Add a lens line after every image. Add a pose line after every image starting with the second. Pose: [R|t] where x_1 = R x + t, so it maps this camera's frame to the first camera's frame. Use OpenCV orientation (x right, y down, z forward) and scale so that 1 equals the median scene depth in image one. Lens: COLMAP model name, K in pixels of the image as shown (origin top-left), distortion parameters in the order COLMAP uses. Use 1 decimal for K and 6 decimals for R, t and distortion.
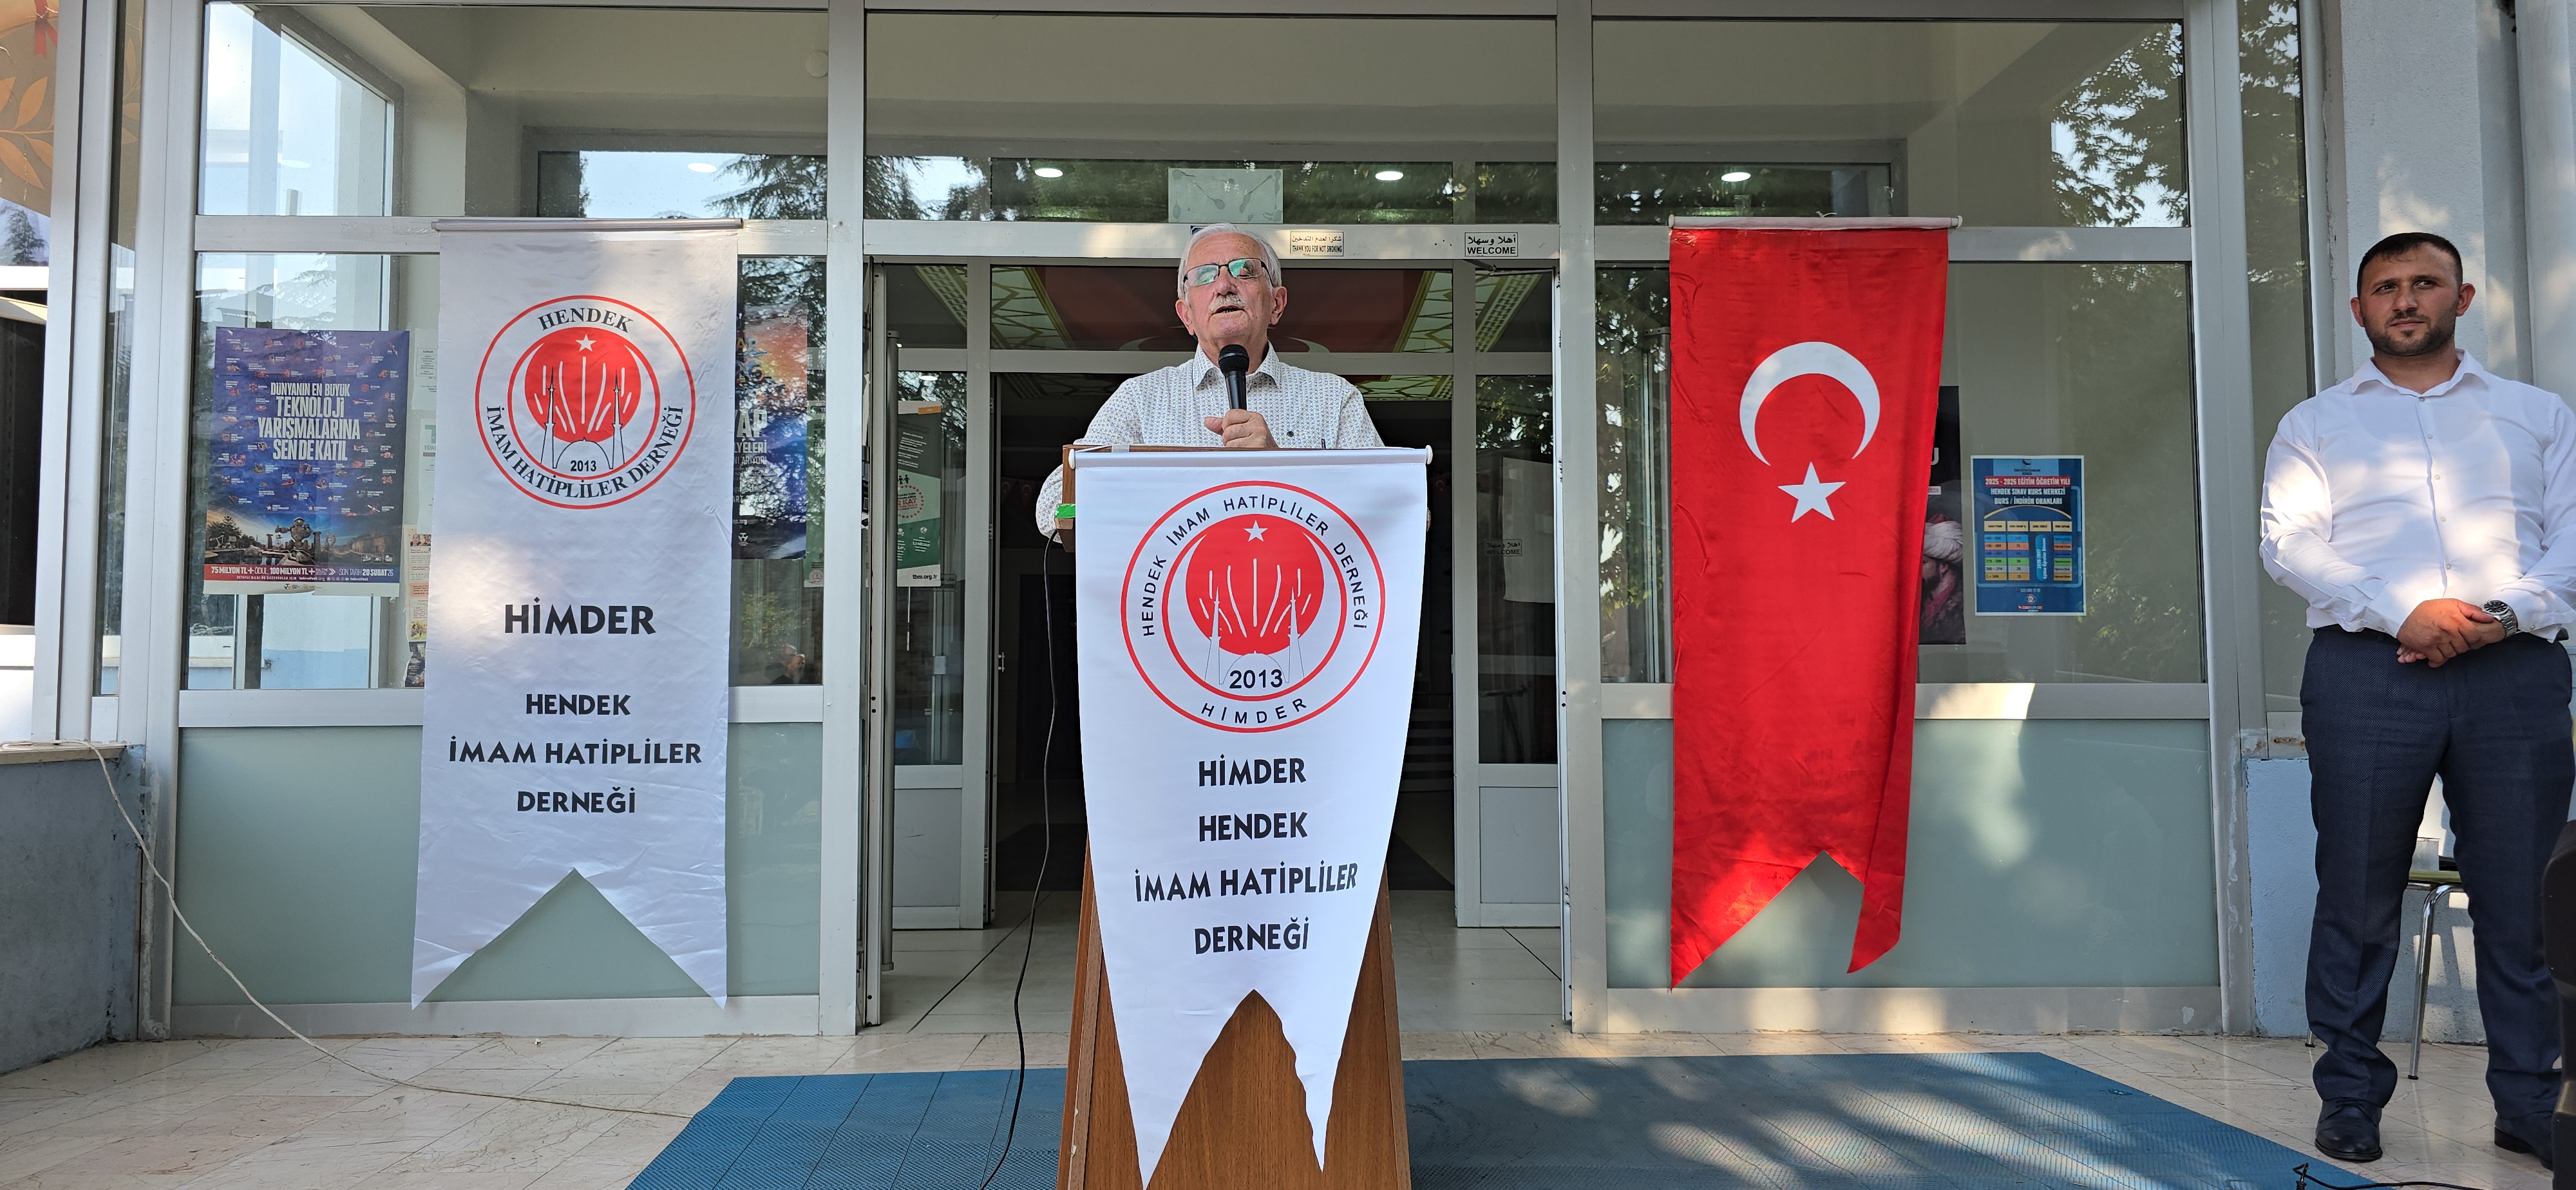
lens RADIAL K [[1728.3, 0, 1281.2], [0, 1728.3, 596.2], [0, 0, 1]] dist [0.062824, -0.052031]
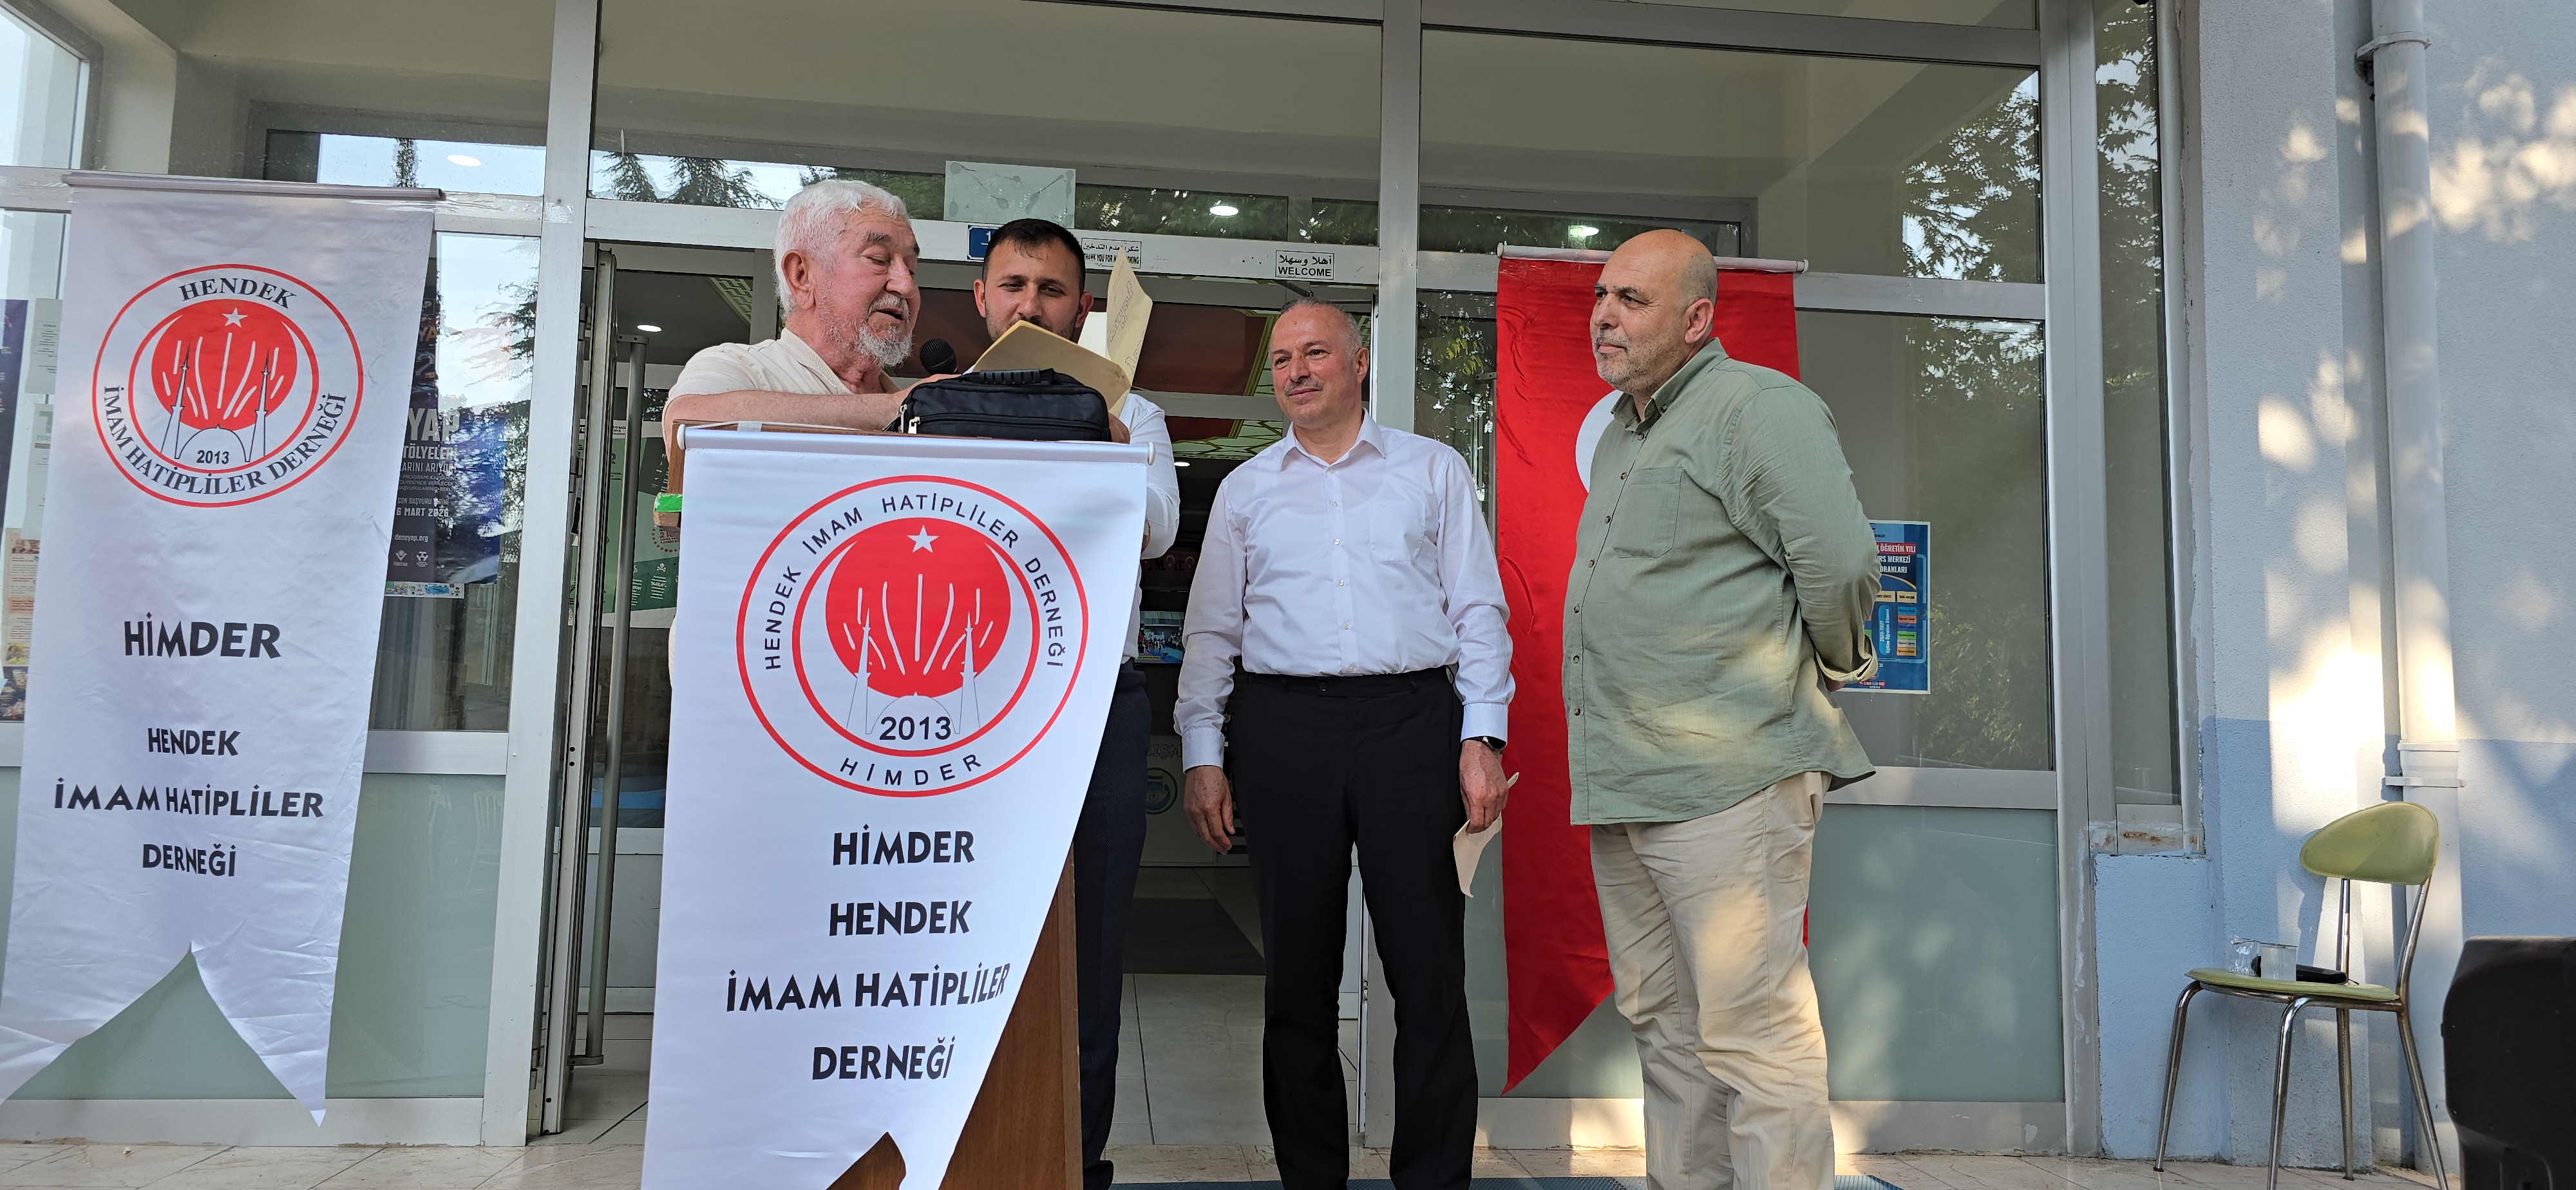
lens RADIAL K [[1728.3, 0, 1288.2], [0, 1728.3, 601.8], [0, 0, 1]] dist [0.062824, -0.052031]
pose [[0.996249, 0.034367, 0.079417, 0.048350], [-0.031383, 0.998765, -0.038511, 0.008666], [-0.080642, 0.035874, 0.996097, 0.110221]]
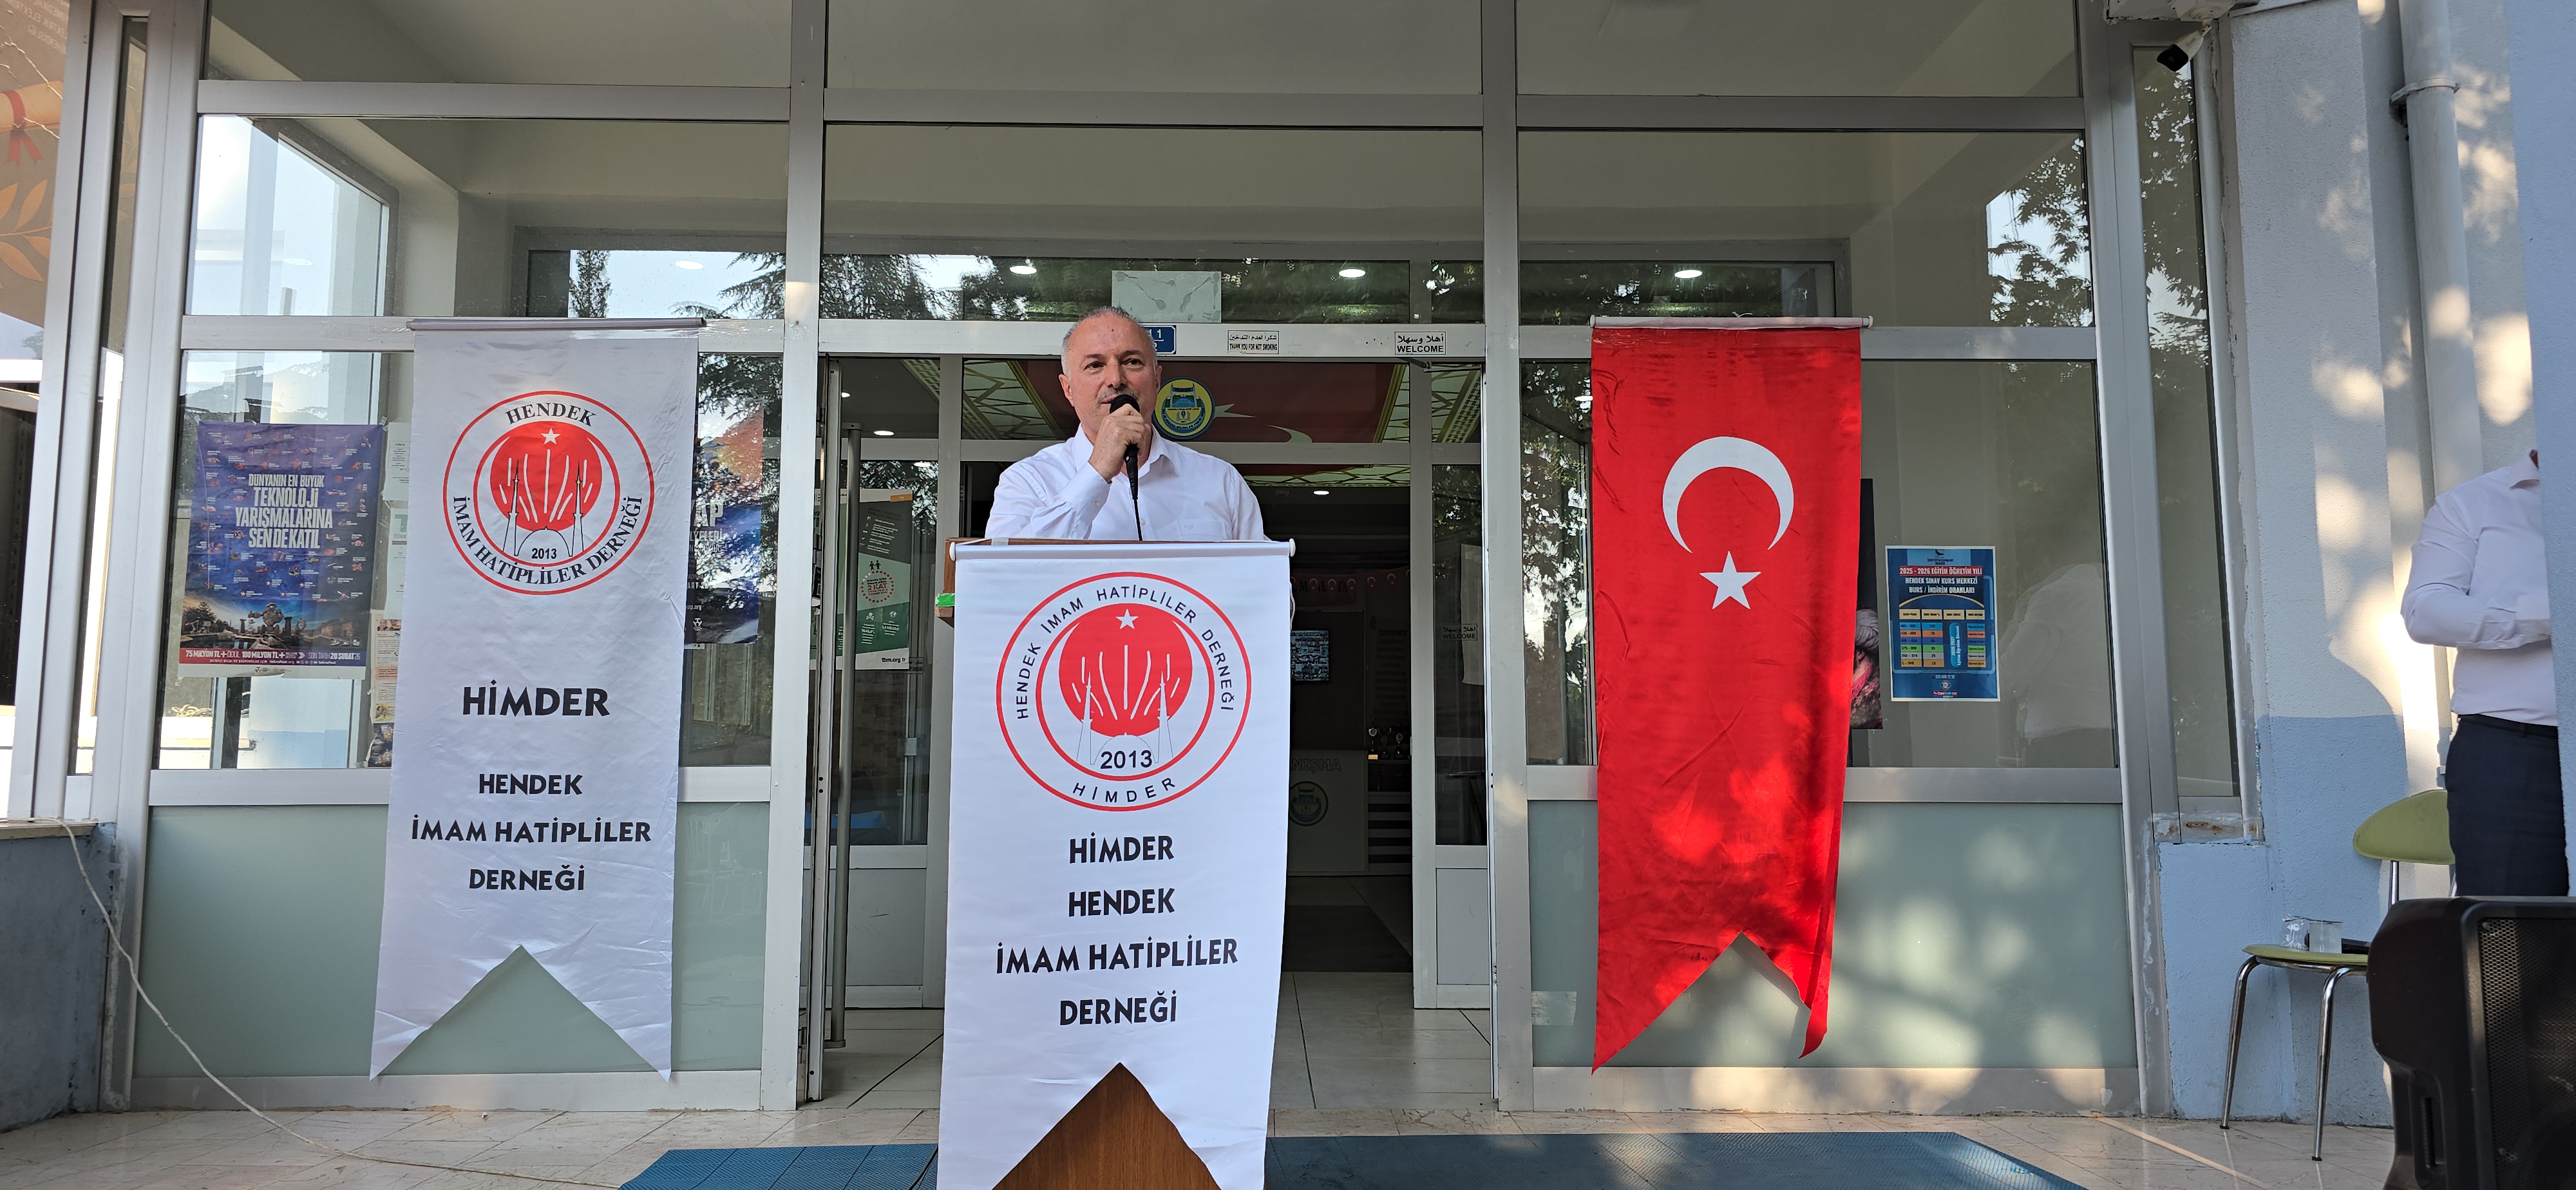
lens RADIAL K [[1728.3, 0, 1279.6], [0, 1728.3, 591.6], [0, 0, 1]] dist [0.062824, -0.052031]
pose [[0.999942, 0.001999, -0.010589, 0.048961], [-0.002530, 0.998730, -0.050316, -0.000825], [0.010475, 0.050340, 0.998677, -0.033471]]
